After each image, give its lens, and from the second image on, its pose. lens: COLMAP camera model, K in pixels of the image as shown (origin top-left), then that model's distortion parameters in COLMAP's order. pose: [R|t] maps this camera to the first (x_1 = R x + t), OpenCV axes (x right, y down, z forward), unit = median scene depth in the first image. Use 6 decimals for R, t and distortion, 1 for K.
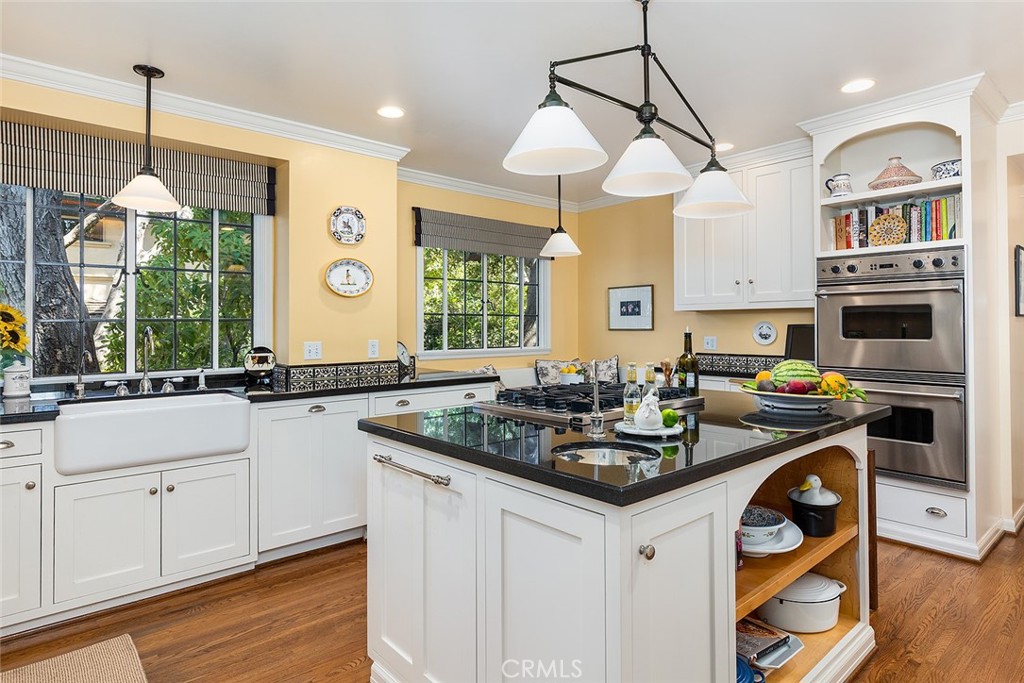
lens RADIAL K [[563.8, 0, 512.8], [0, 563.8, 334.7], [0, 0, 1]] dist [0.001269, 0.000121]
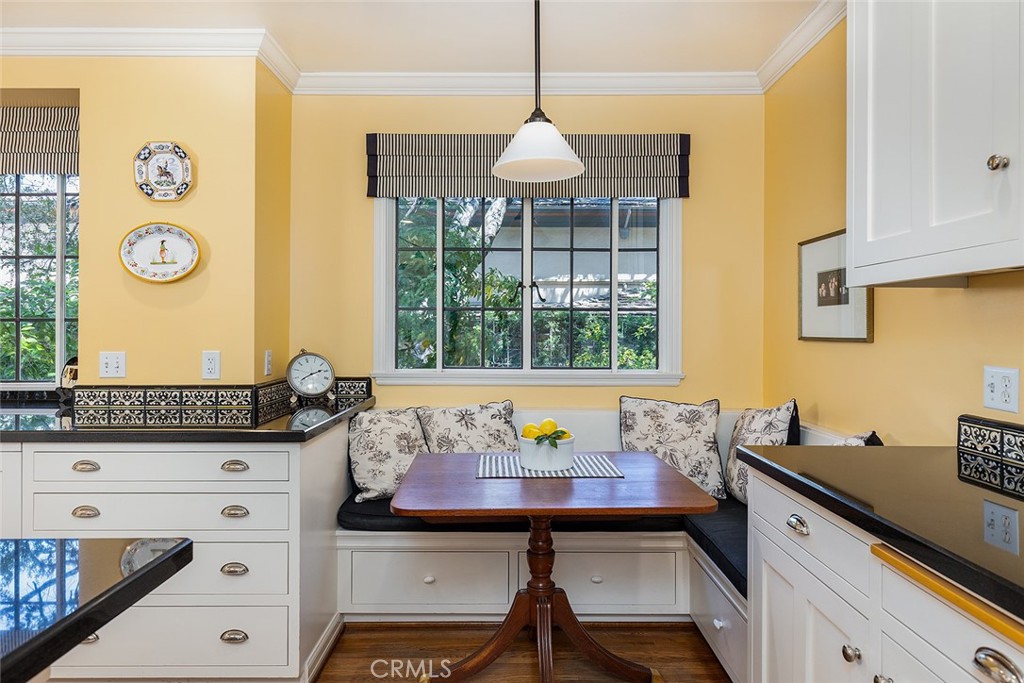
lens RADIAL K [[567.8, 0, 511.2], [0, 567.8, 340.9], [0, 0, 1]] dist [-0.002756, -0.000390]
pose [[0.753759, 0.012749, -0.657028, 0.431647], [-0.013715, 0.999899, 0.003668, -0.008584], [0.657008, 0.006247, 0.753857, 0.771009]]
